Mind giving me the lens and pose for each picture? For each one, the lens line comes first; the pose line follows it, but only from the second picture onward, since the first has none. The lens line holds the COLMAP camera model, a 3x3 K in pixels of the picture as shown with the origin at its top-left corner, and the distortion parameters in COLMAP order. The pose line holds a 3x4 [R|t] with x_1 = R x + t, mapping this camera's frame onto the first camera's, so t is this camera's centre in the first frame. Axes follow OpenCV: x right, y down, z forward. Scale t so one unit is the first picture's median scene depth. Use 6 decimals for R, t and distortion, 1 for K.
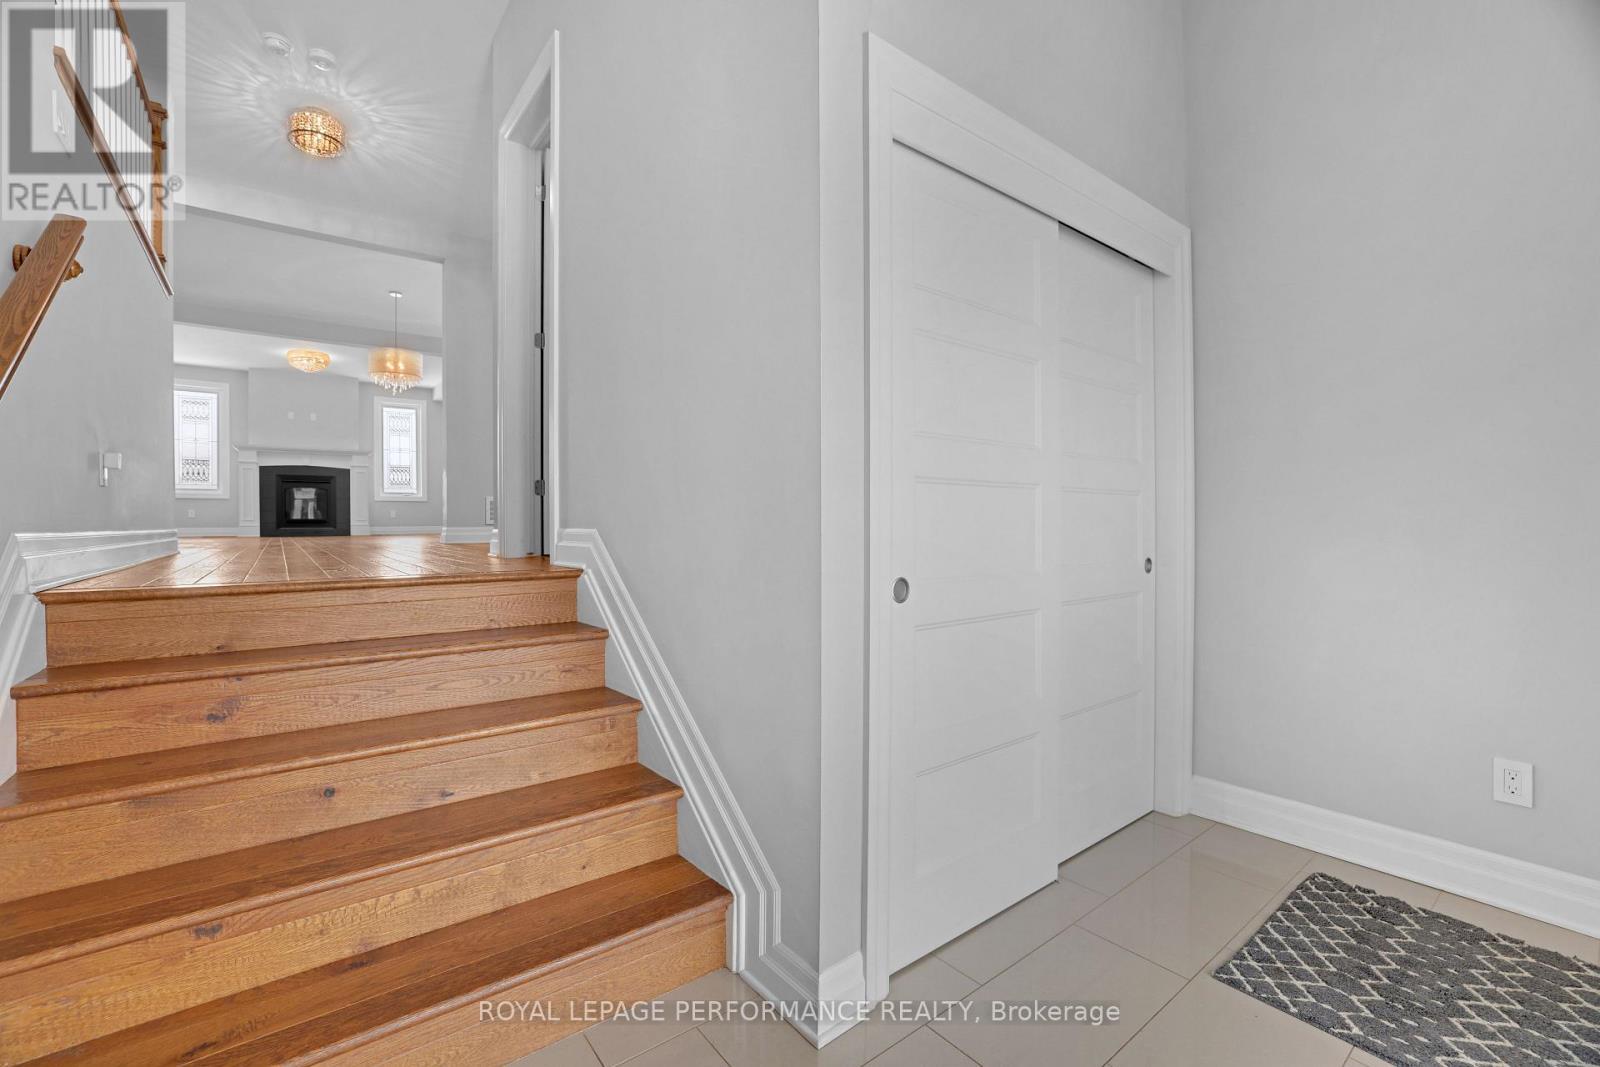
lens RADIAL K [[695.2, 0, 794.7], [0, 695.2, 528.8], [0, 0, 1]] dist [-0.035811, 0.003897]
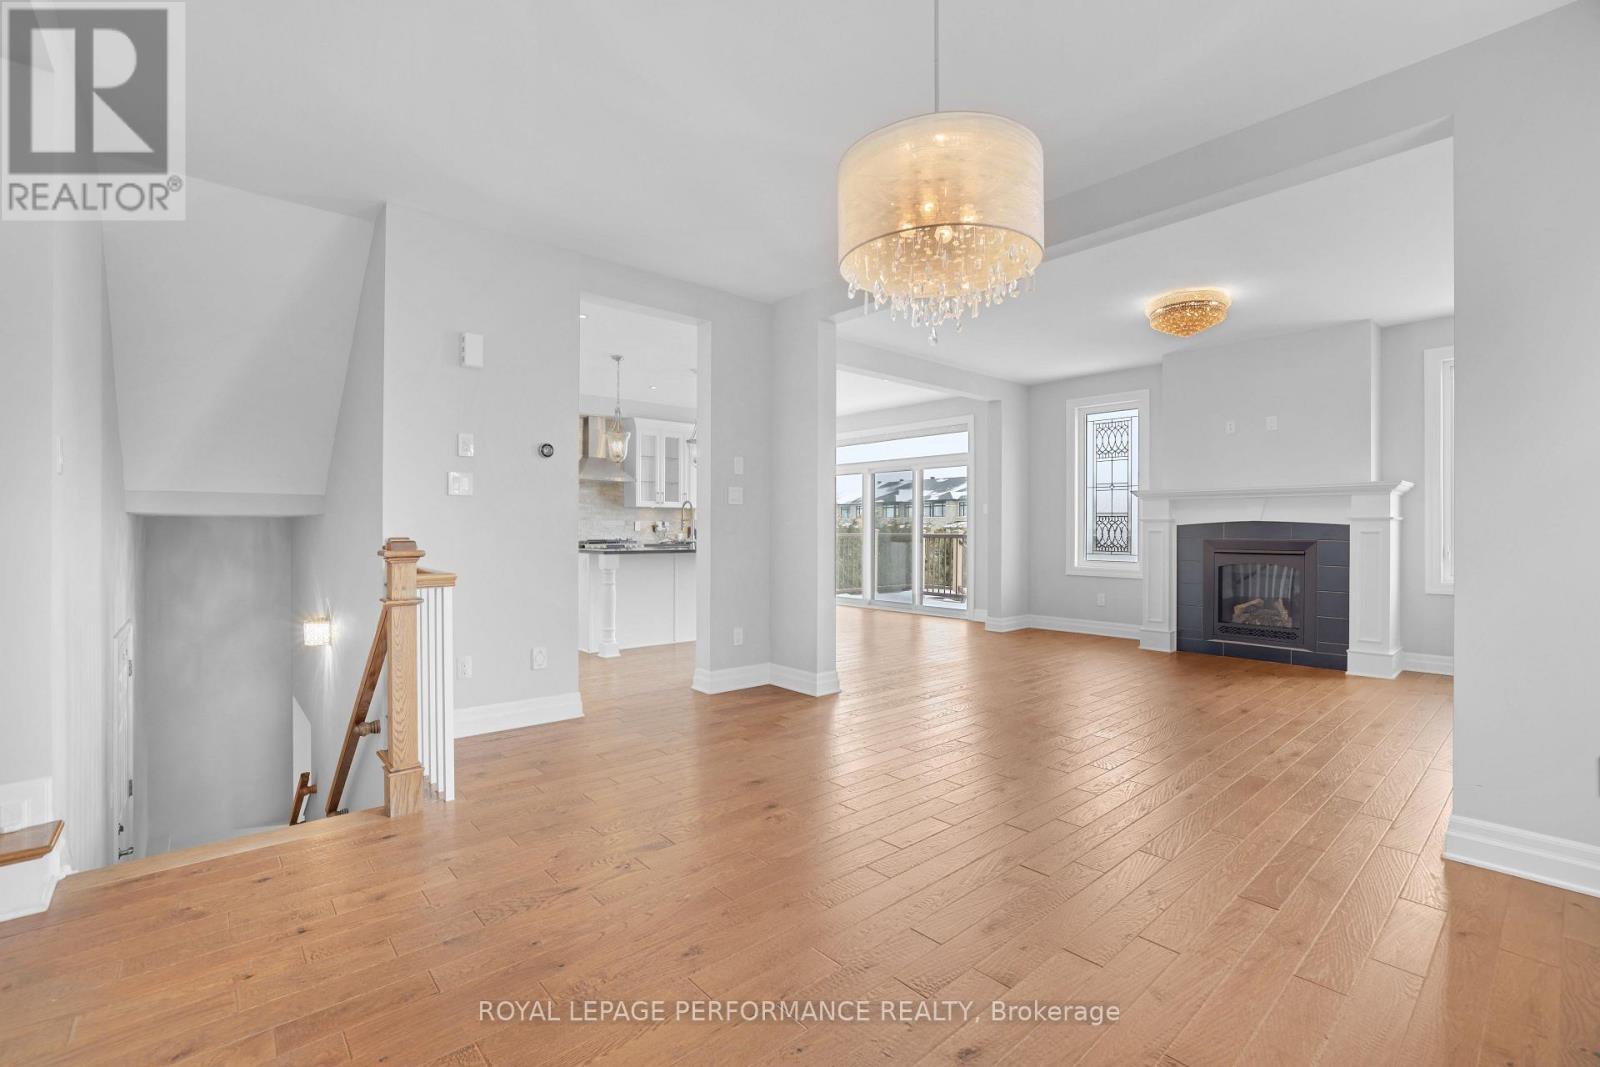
lens RADIAL K [[695.2, 0, 794.5], [0, 695.2, 528.0], [0, 0, 1]] dist [-0.035811, 0.003897]
pose [[0.027951, 0.003290, -0.999604, -0.216005], [-0.019744, 0.999801, 0.002738, -0.081496], [0.999414, 0.019660, 0.028010, 0.638703]]
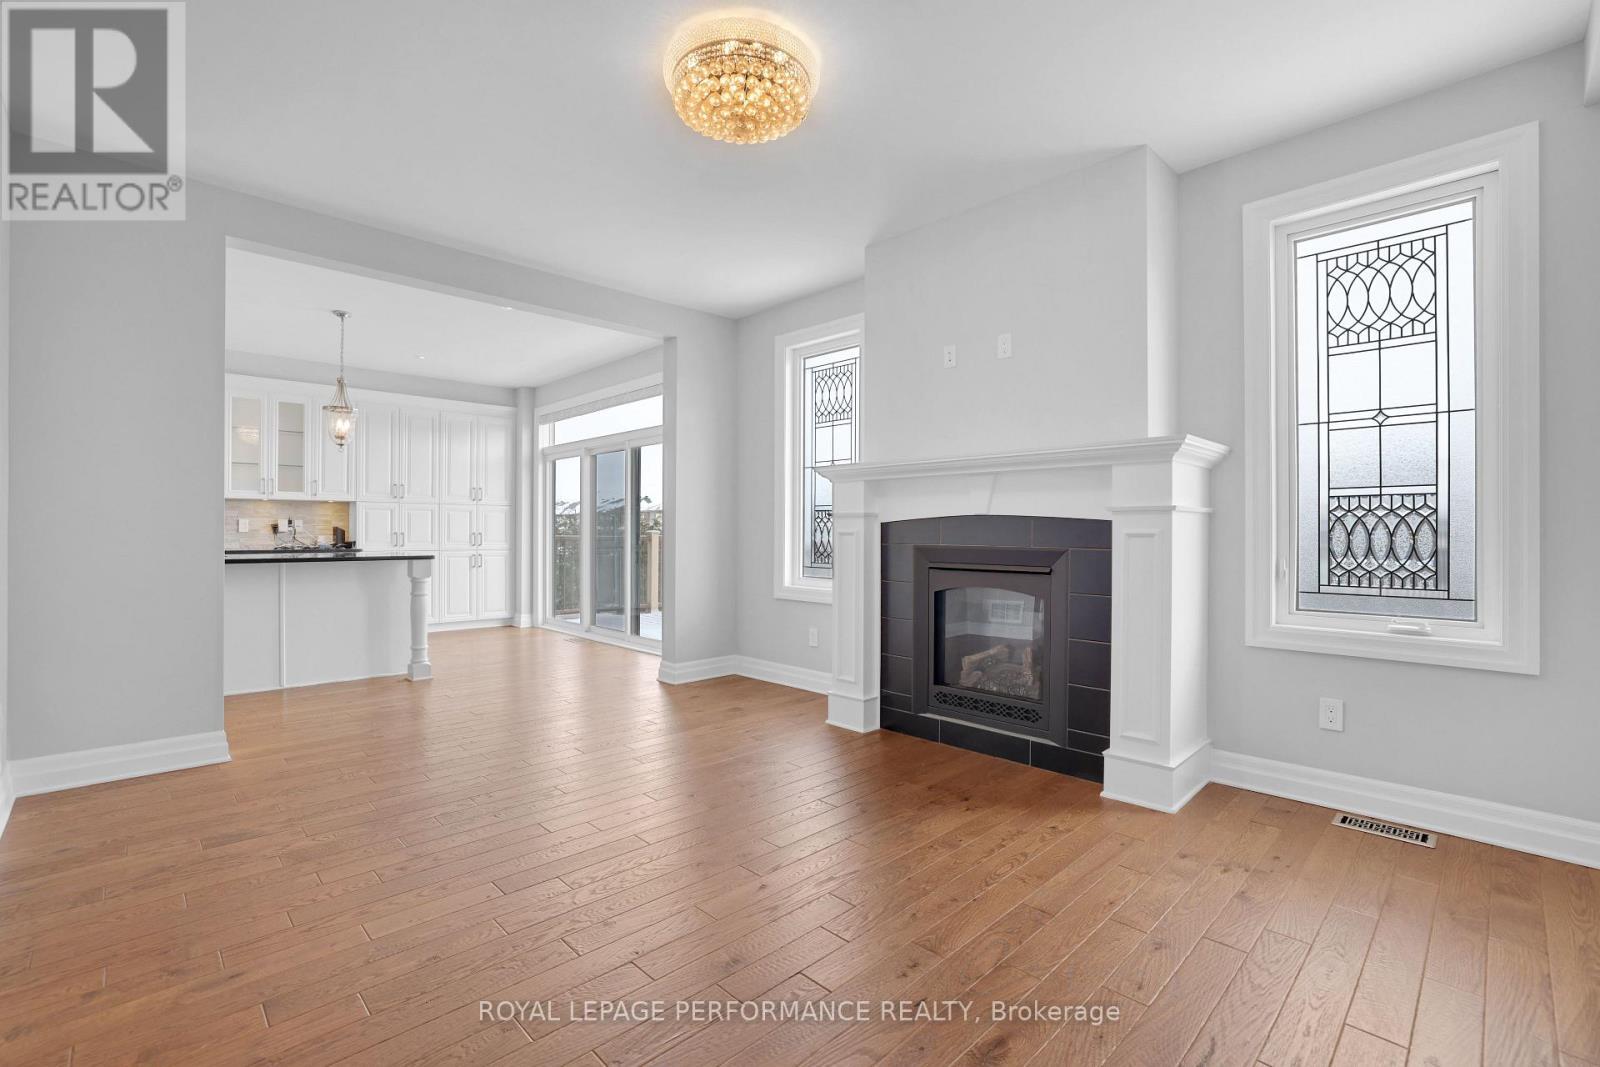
lens RADIAL K [[695.2, 0, 802.6], [0, 695.2, 531.6], [0, 0, 1]] dist [-0.035811, 0.003897]
pose [[0.075898, 0.003265, -0.997110, -0.420320], [-0.021539, 0.999767, 0.001634, -0.083724], [0.996883, 0.021353, 0.075951, 0.894591]]
